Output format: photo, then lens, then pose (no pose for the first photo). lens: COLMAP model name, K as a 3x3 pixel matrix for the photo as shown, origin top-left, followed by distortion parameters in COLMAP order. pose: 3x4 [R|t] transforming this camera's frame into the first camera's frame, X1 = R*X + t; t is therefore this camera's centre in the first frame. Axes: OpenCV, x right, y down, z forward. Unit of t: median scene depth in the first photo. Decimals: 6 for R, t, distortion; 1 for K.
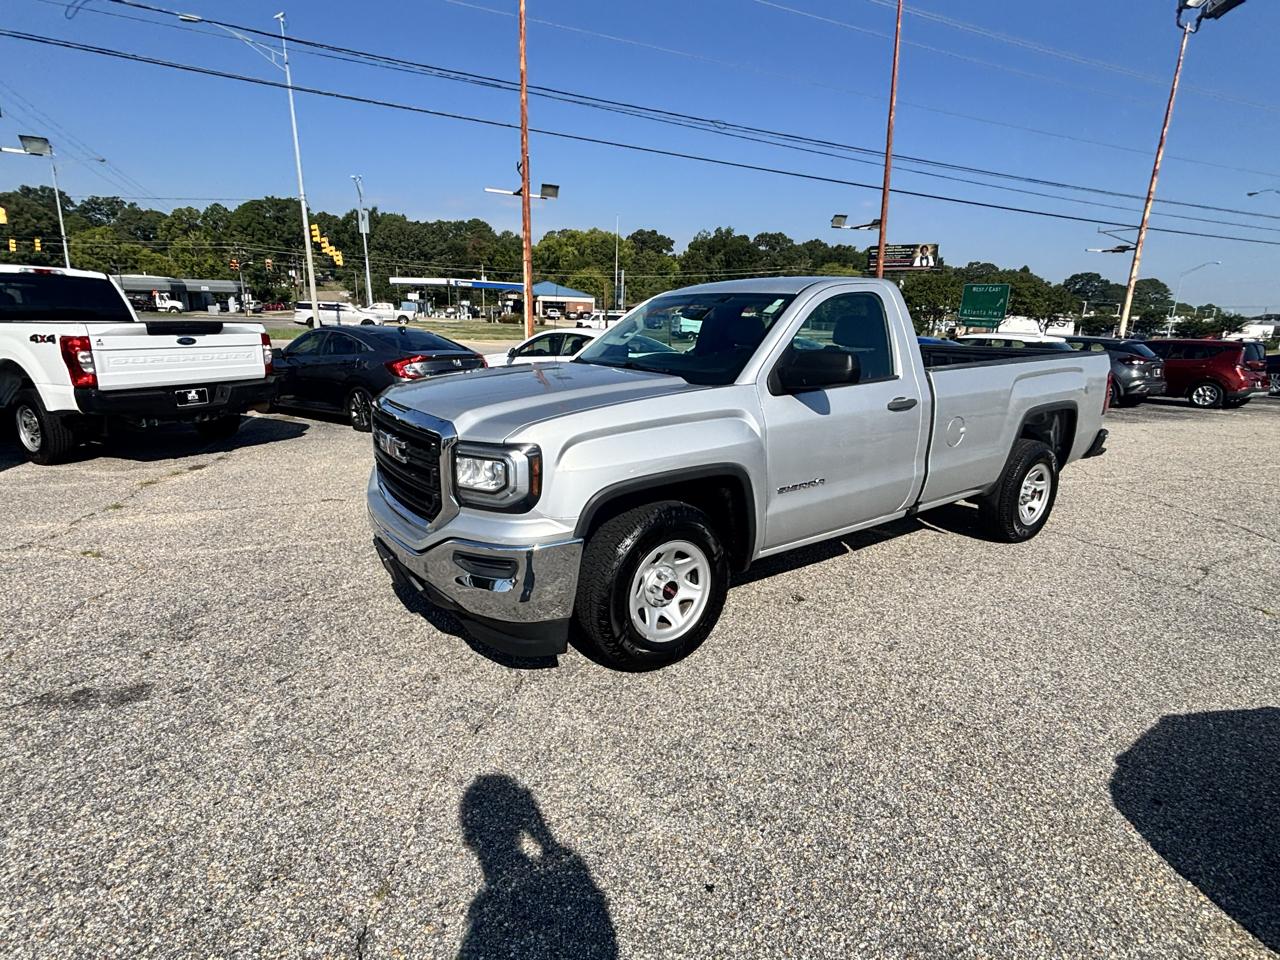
lens RADIAL K [[646.6, 0, 624.4], [0, 646.6, 475.7], [0, 0, 1]] dist [-0.016749, 0.011758]
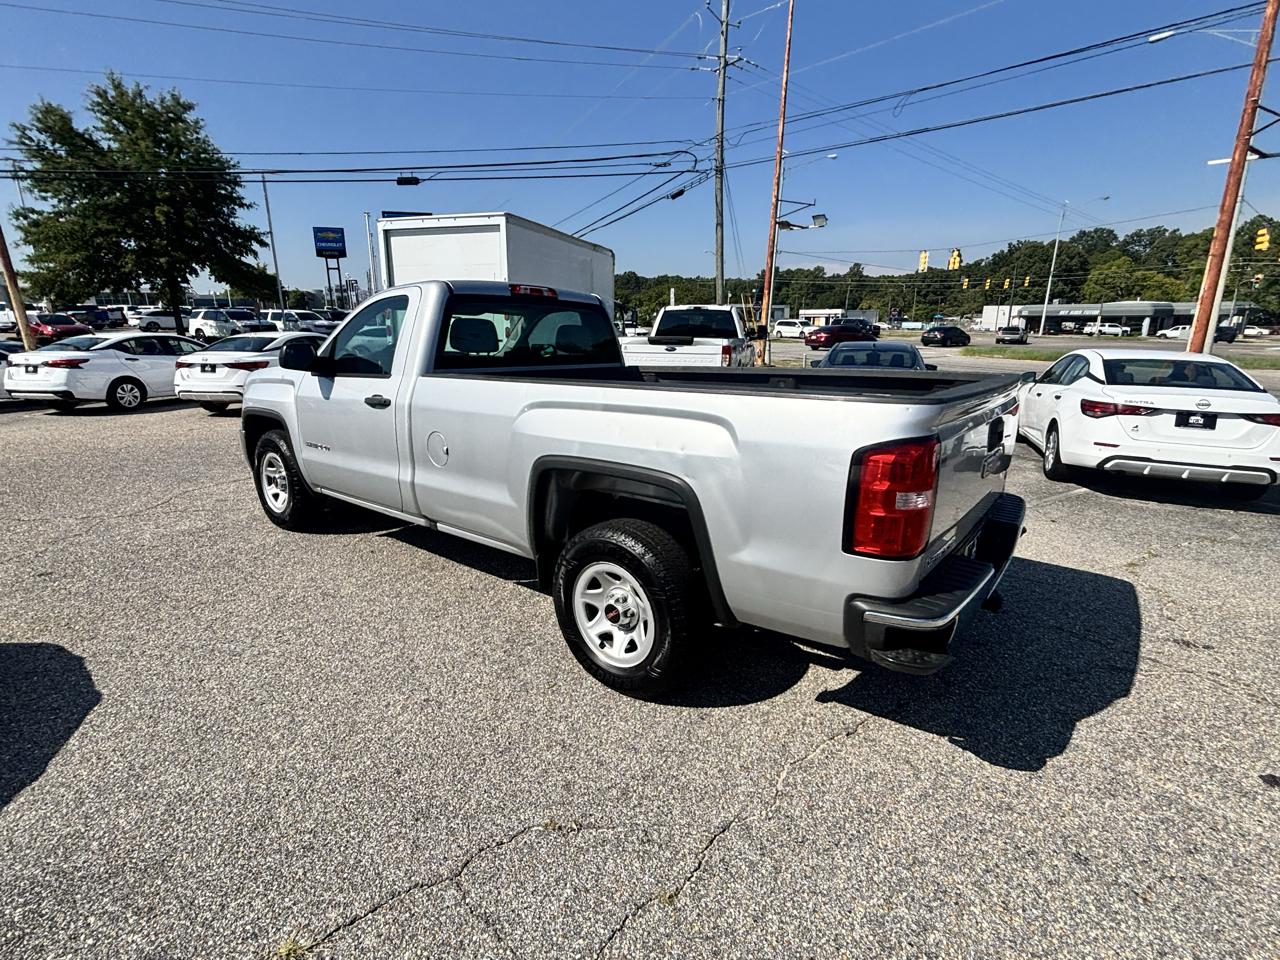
lens RADIAL K [[608.0, 0, 636.7], [0, 608.0, 476.0], [0, 0, 1]] dist [-0.014290, 0.008795]
pose [[0.243936, 0.214500, -0.945772, 1.291985], [-0.236923, 0.958863, 0.156361, -0.214971], [0.940405, 0.185934, 0.284722, 0.969788]]
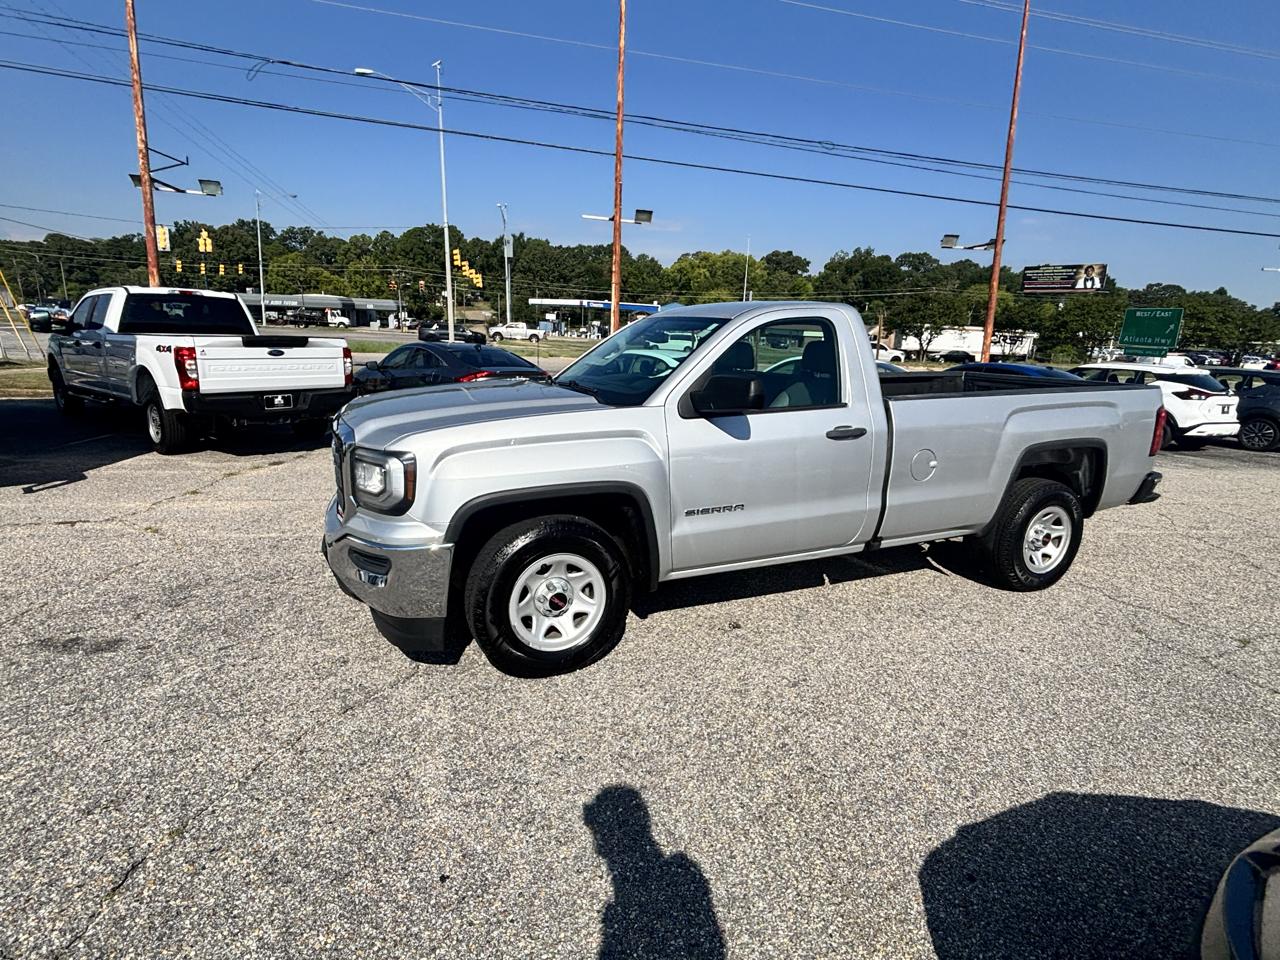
lens RADIAL K [[643.3, 0, 625.4], [0, 643.3, 475.5], [0, 0, 1]] dist [-0.014323, 0.010062]
pose [[0.980665, 0.055804, -0.187568, 0.267911], [-0.061278, 0.997844, -0.023509, -0.004733], [0.185851, 0.034548, 0.981970, 0.001837]]
